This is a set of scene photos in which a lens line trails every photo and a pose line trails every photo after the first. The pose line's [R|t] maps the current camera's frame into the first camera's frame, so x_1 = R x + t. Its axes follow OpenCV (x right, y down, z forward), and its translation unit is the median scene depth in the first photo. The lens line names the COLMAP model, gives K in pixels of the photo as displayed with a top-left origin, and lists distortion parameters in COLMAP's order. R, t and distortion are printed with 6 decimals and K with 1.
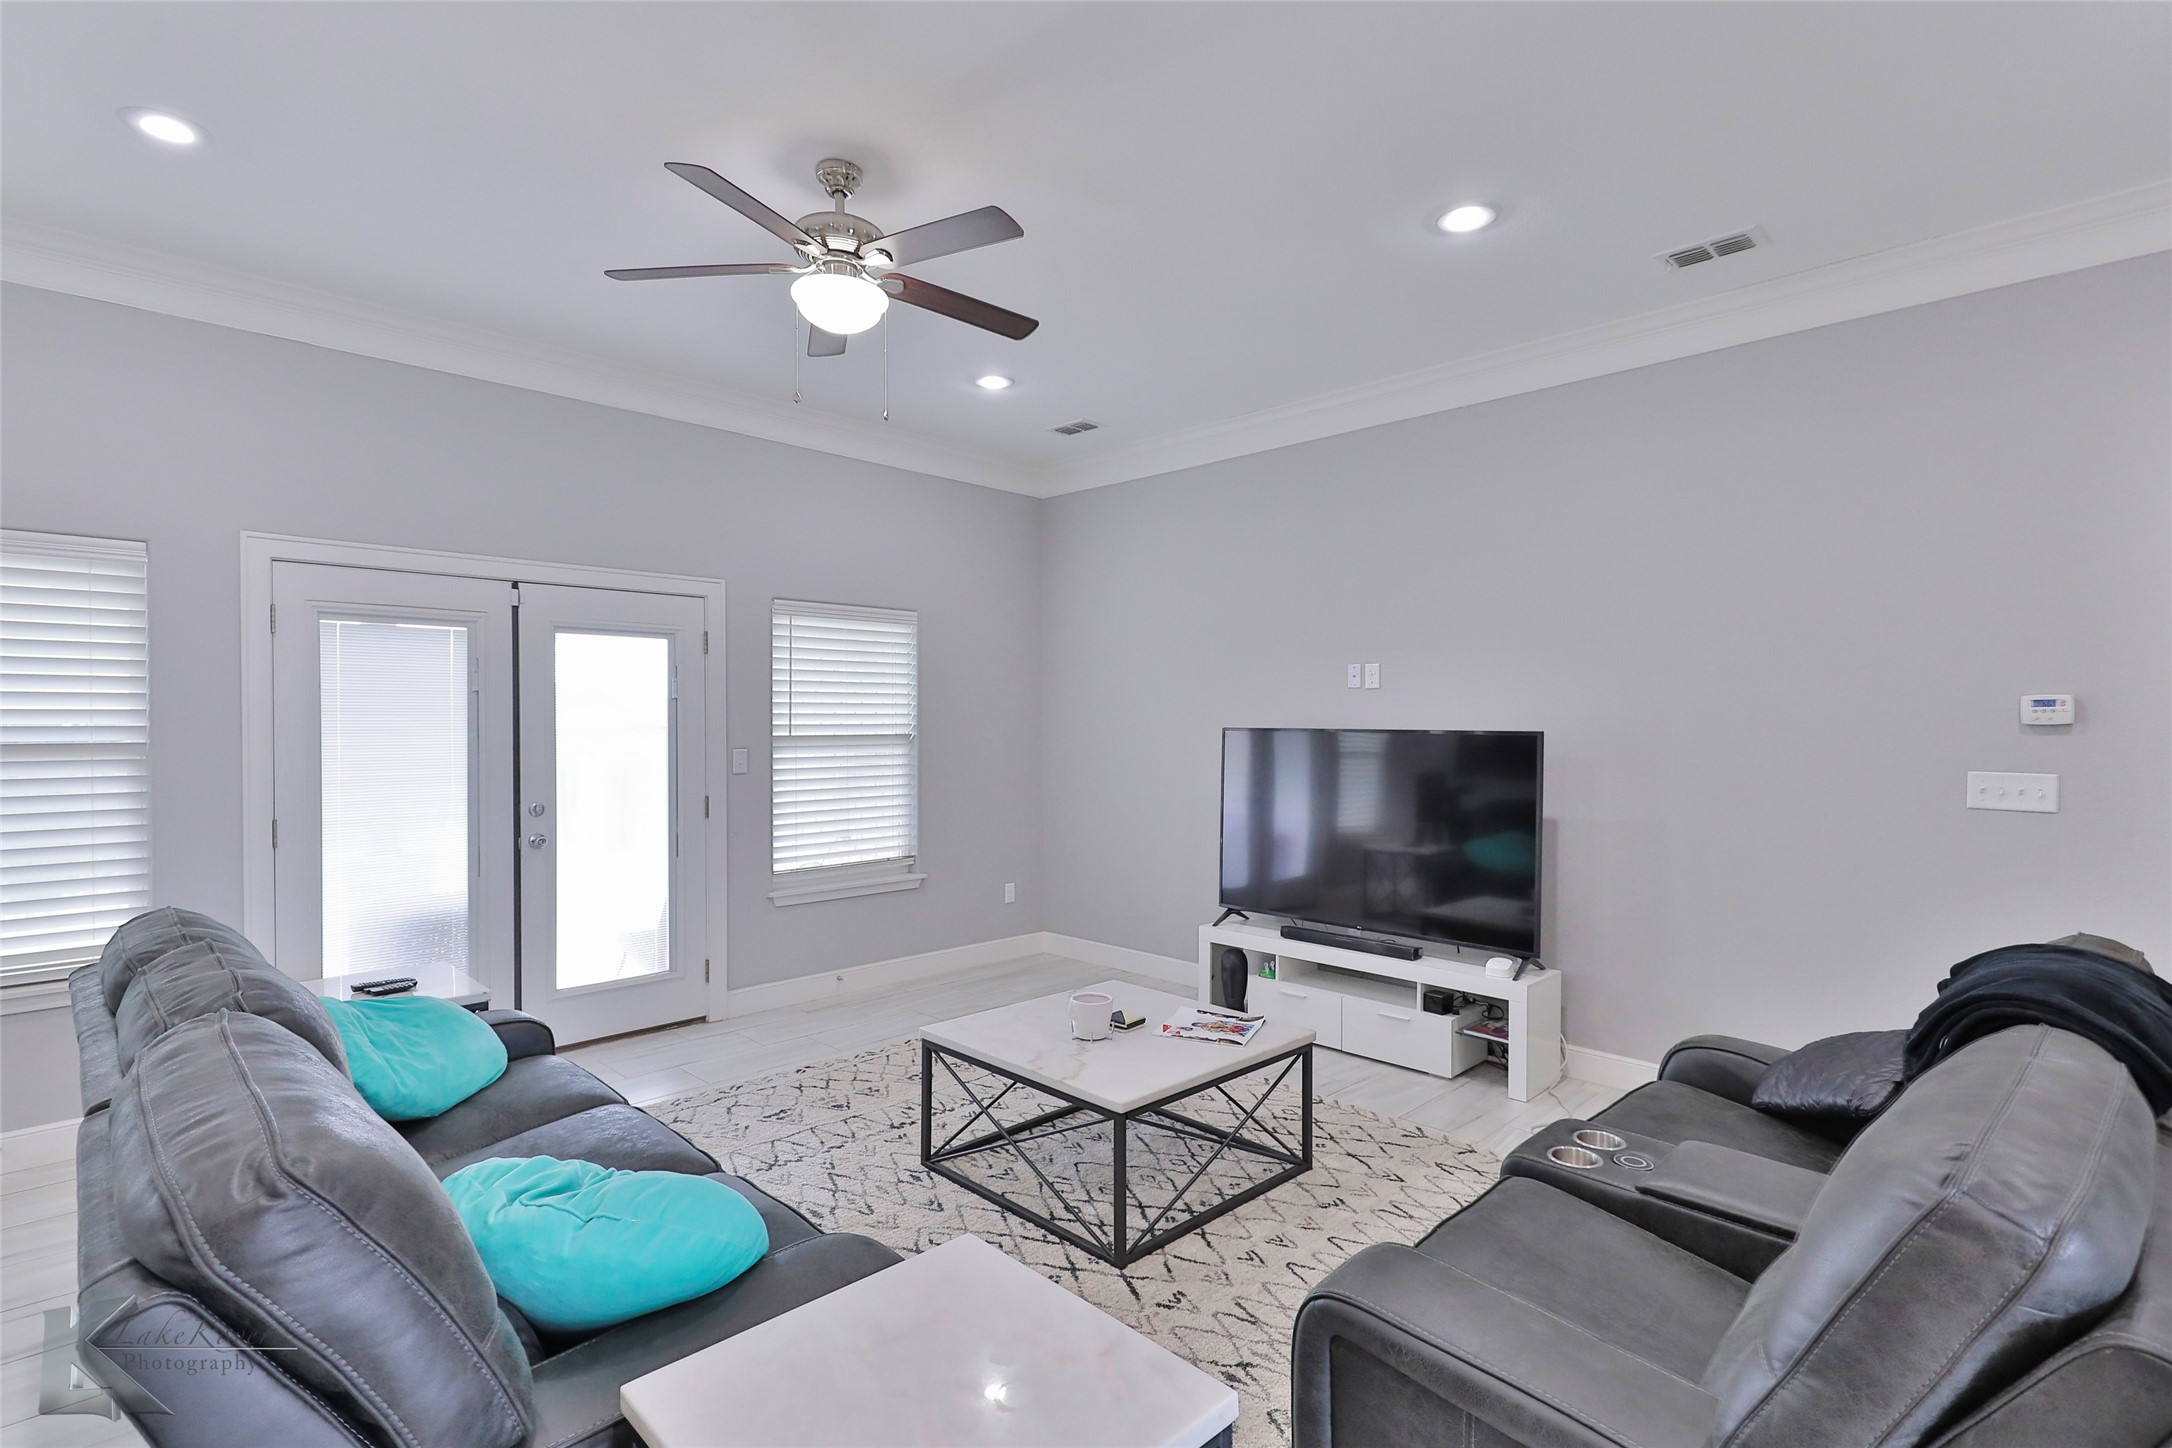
lens RADIAL K [[1043.4, 0, 1081.0], [0, 1043.4, 739.4], [0, 0, 1]] dist [0.020042, -0.007554]
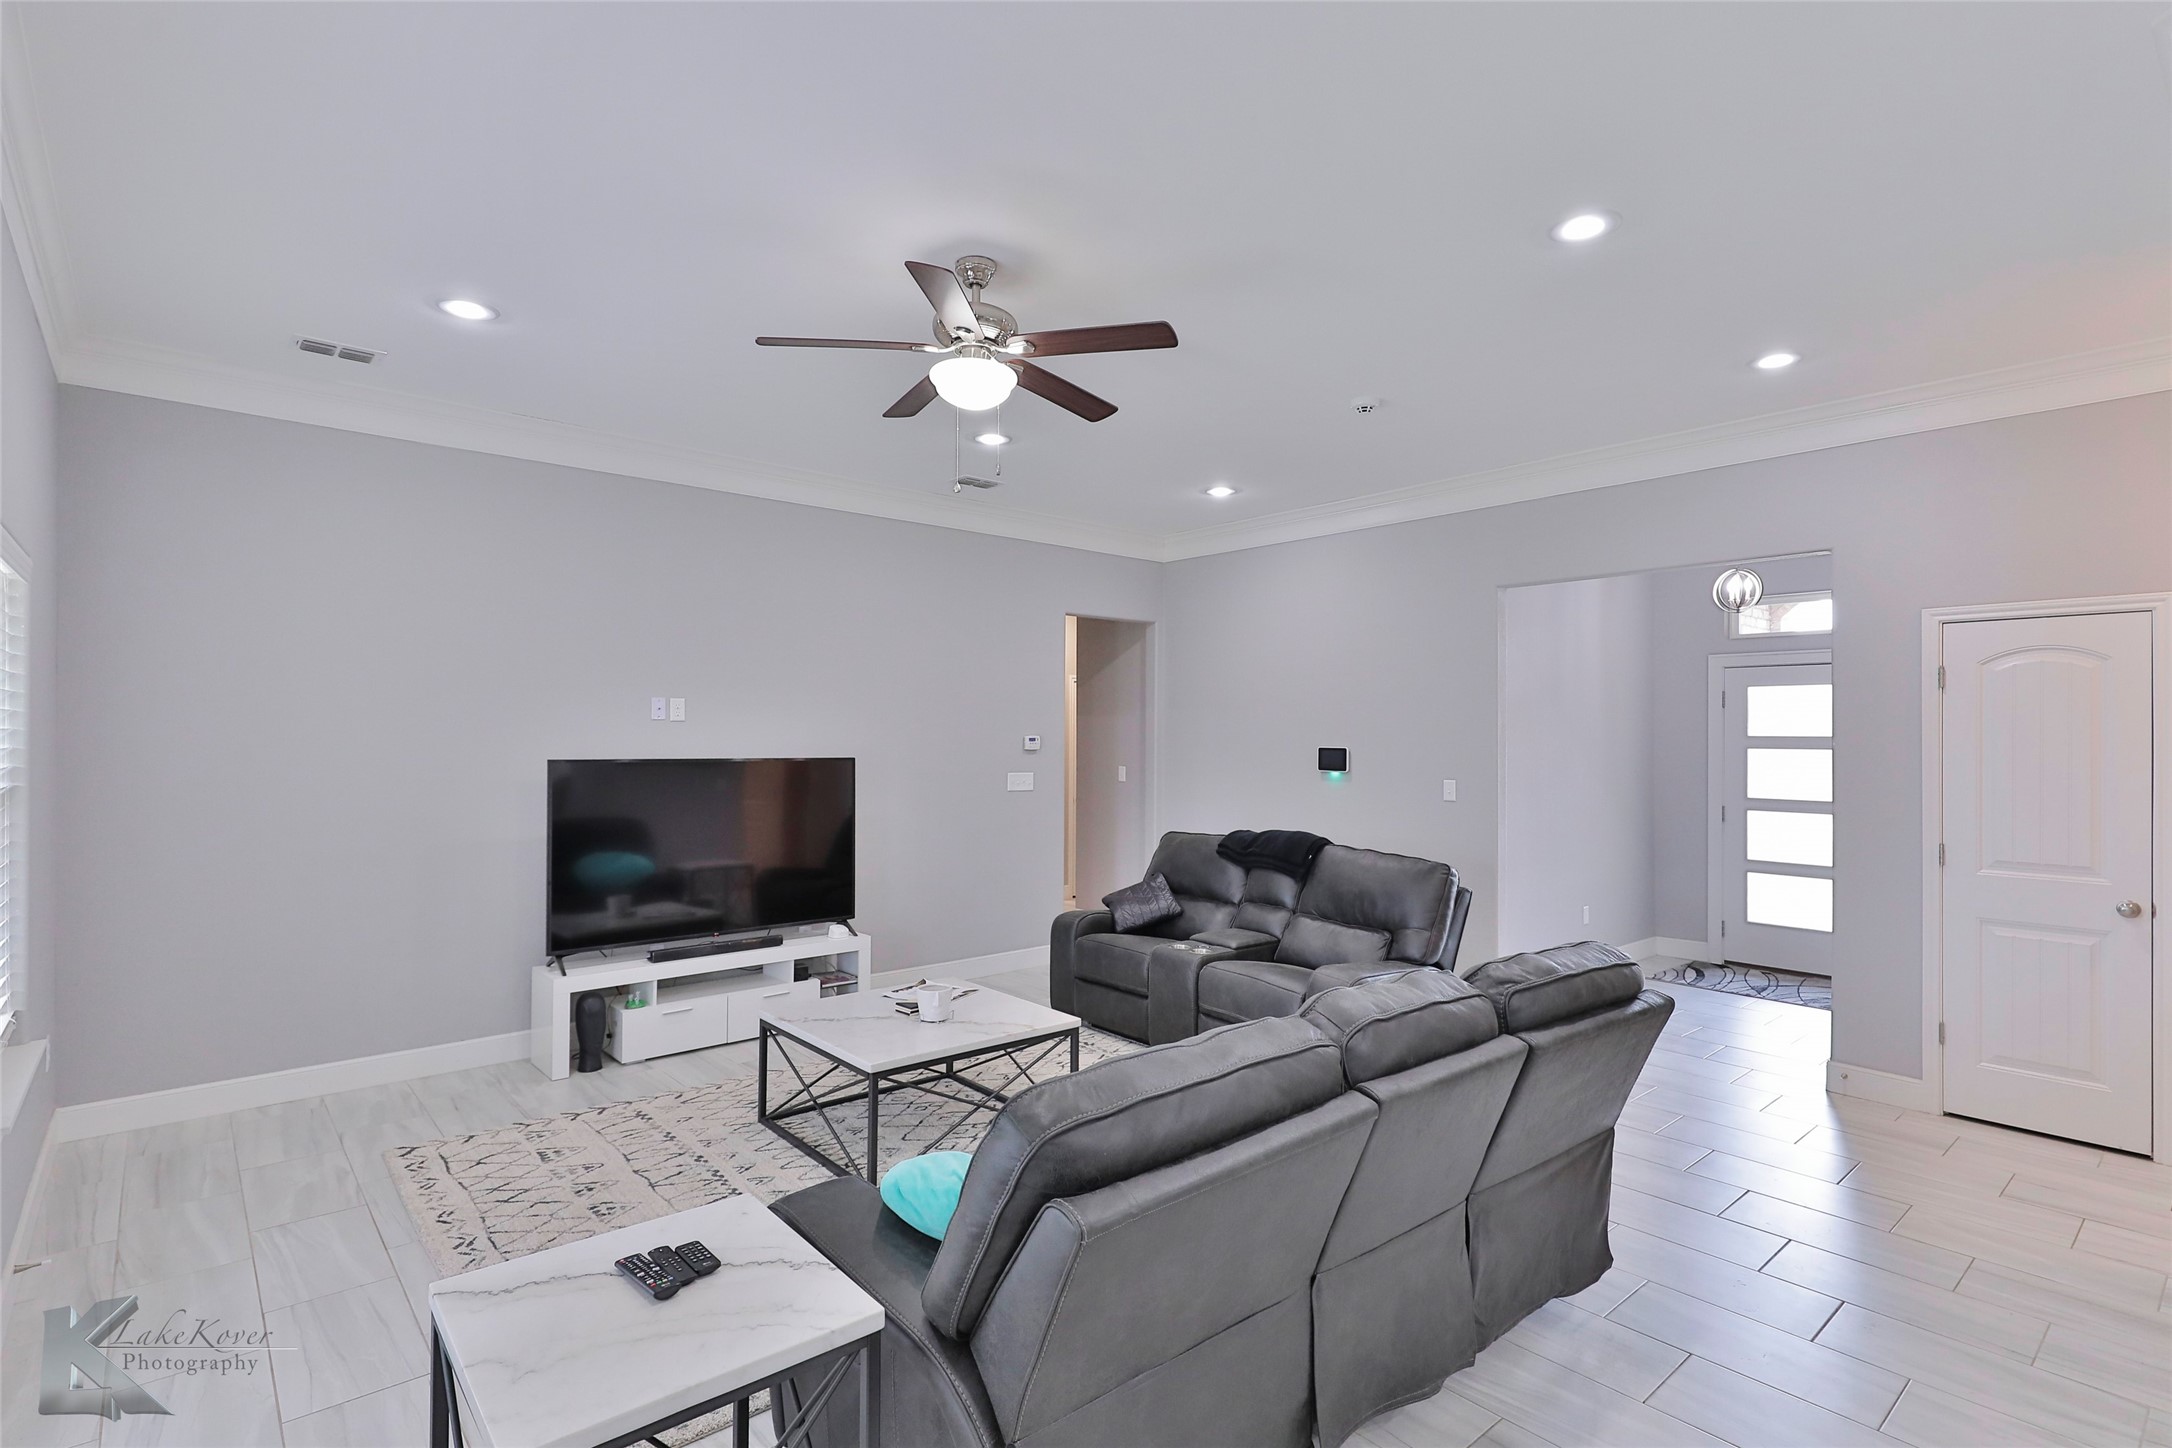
lens RADIAL K [[1043.4, 0, 1091.3], [0, 1043.4, 721.7], [0, 0, 1]] dist [0.020042, -0.007554]
pose [[0.063937, 0.010911, 0.997894, -0.811613], [0.012046, 0.999859, -0.011704, -0.030310], [-0.997881, 0.012769, 0.063796, 0.500895]]
